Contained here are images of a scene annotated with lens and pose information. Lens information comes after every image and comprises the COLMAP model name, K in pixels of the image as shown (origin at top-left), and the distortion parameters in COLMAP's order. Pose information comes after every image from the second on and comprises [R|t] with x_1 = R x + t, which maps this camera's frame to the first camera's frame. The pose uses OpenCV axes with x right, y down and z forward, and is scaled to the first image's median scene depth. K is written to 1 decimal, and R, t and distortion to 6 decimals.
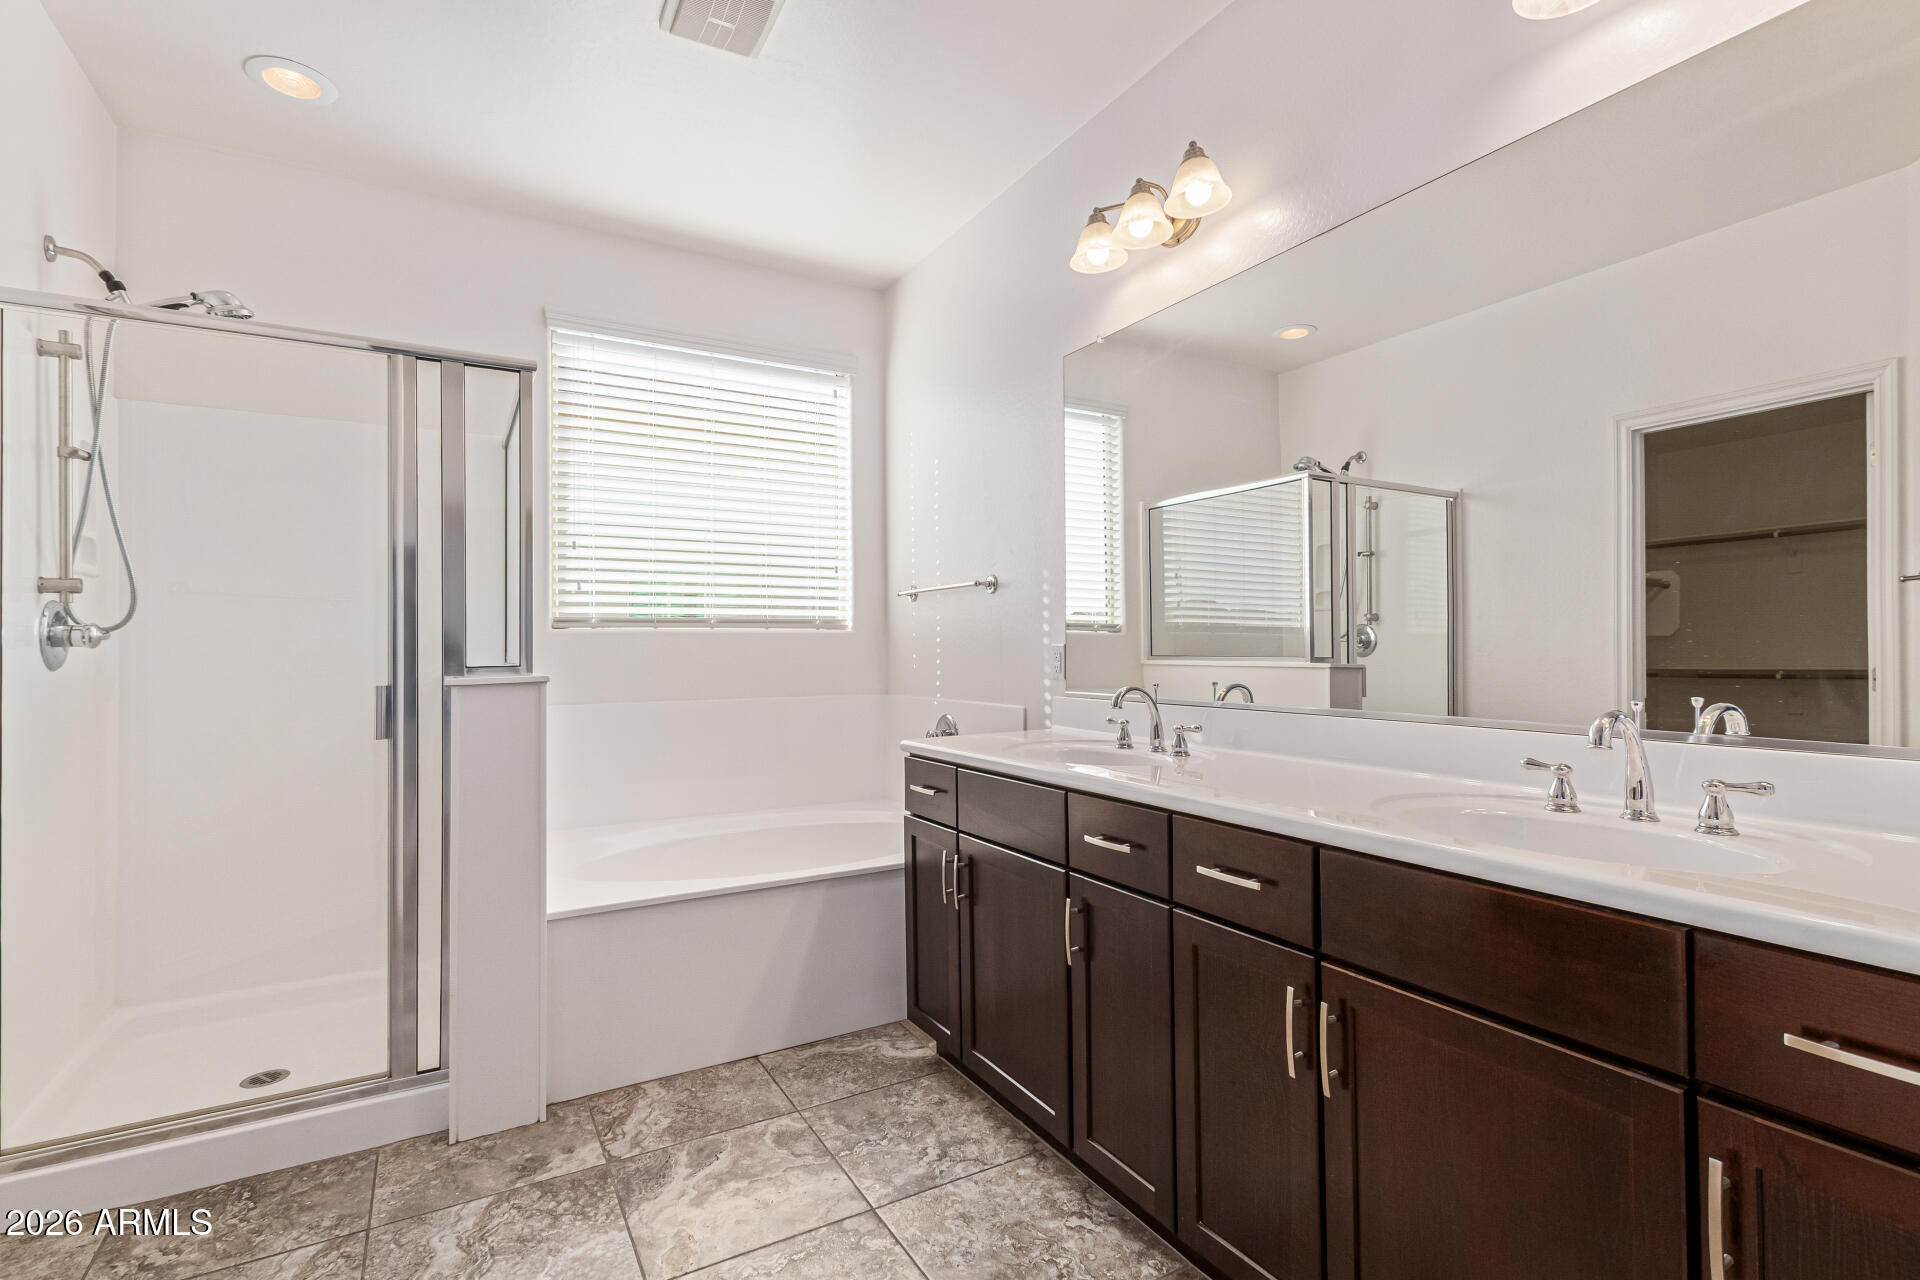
lens RADIAL K [[887.6, 0, 946.9], [0, 887.6, 644.7], [0, 0, 1]] dist [0.002239, -0.003739]
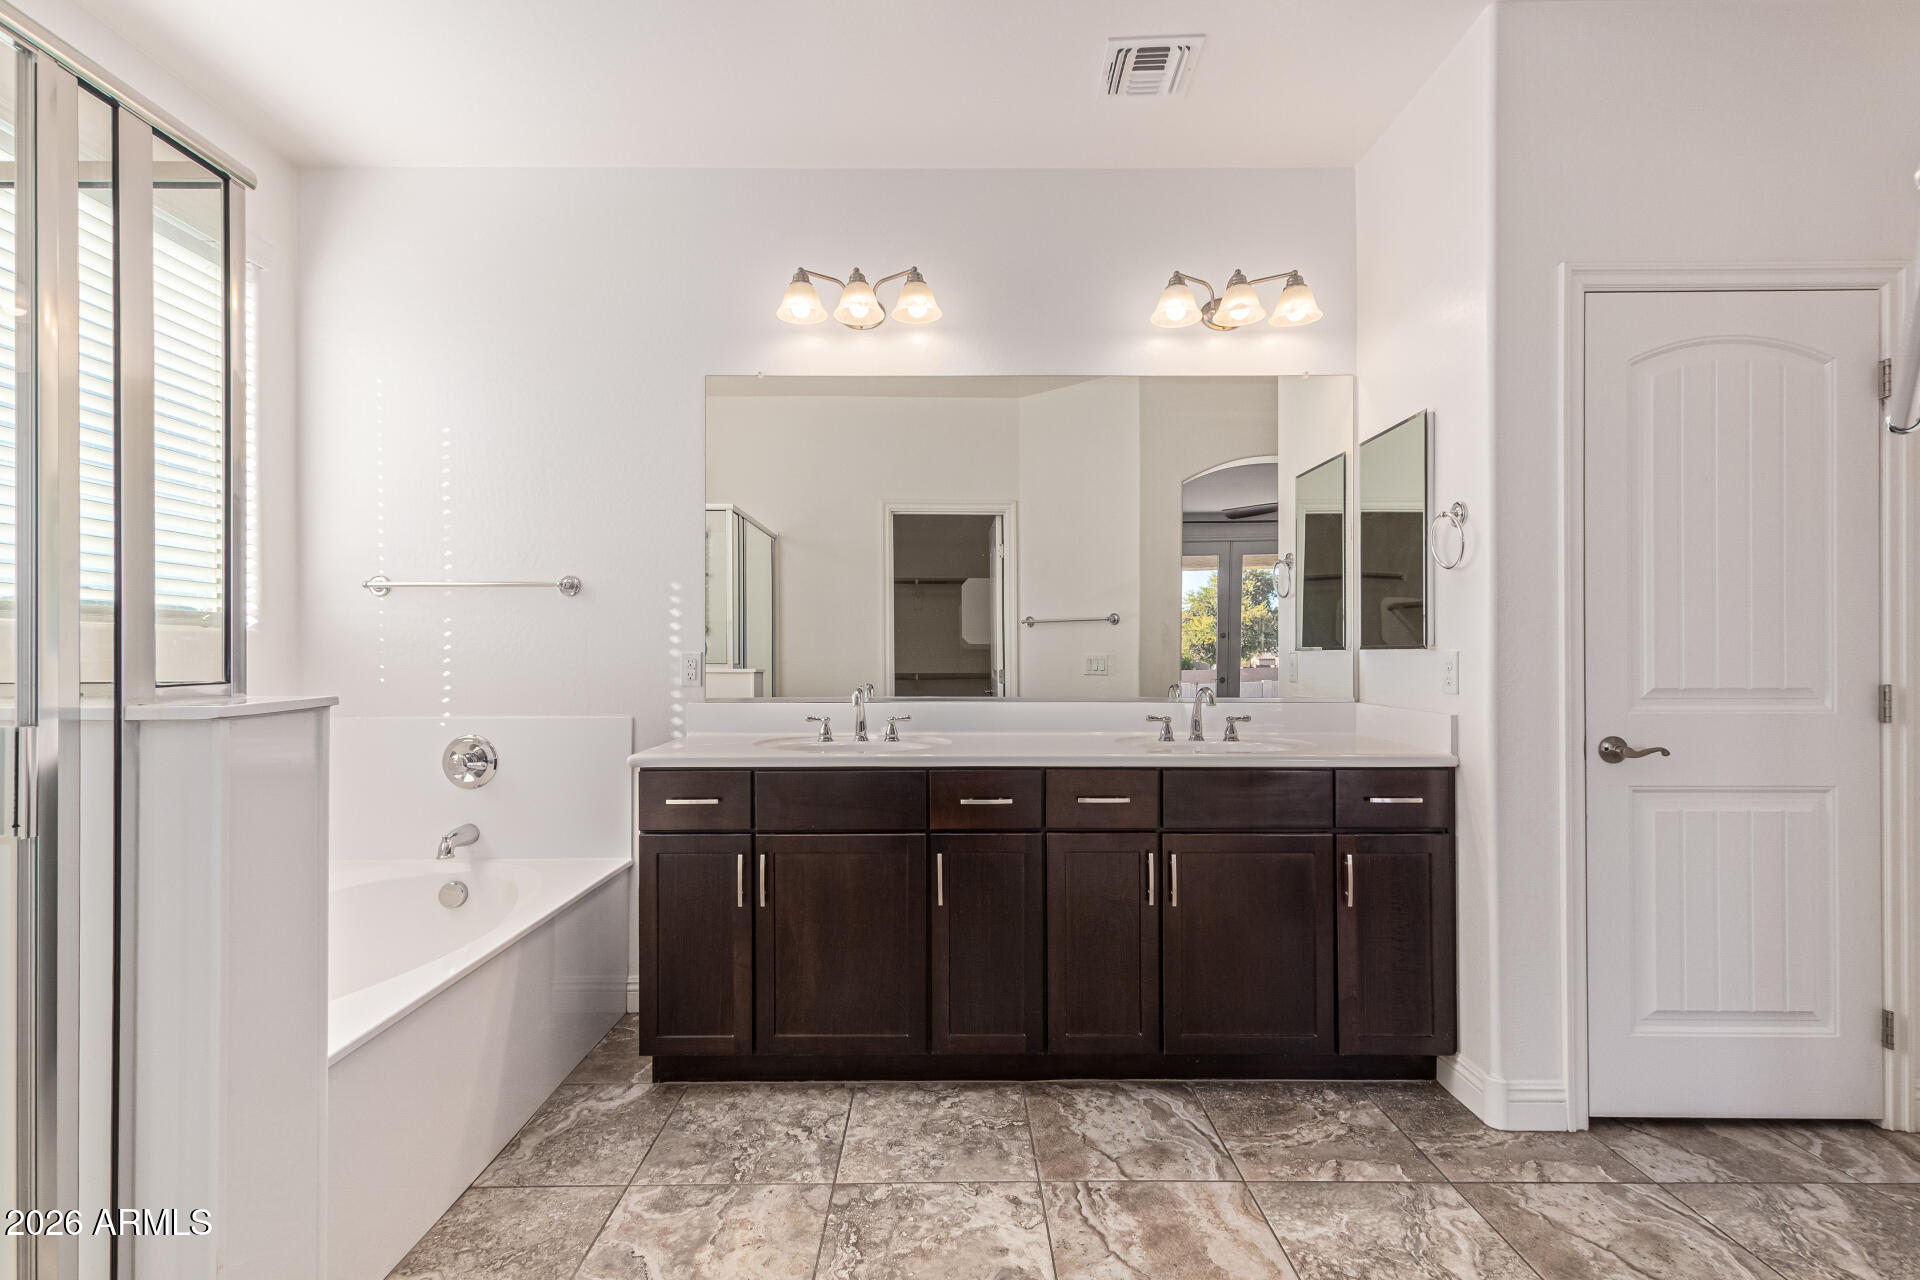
lens RADIAL K [[887.6, 0, 948.8], [0, 887.6, 653.2], [0, 0, 1]] dist [0.002239, -0.003739]
pose [[0.476576, 0.006498, 0.879109, -0.828406], [-0.007352, 0.999967, -0.003406, 0.003201], [-0.879103, -0.004840, 0.476608, 0.326182]]
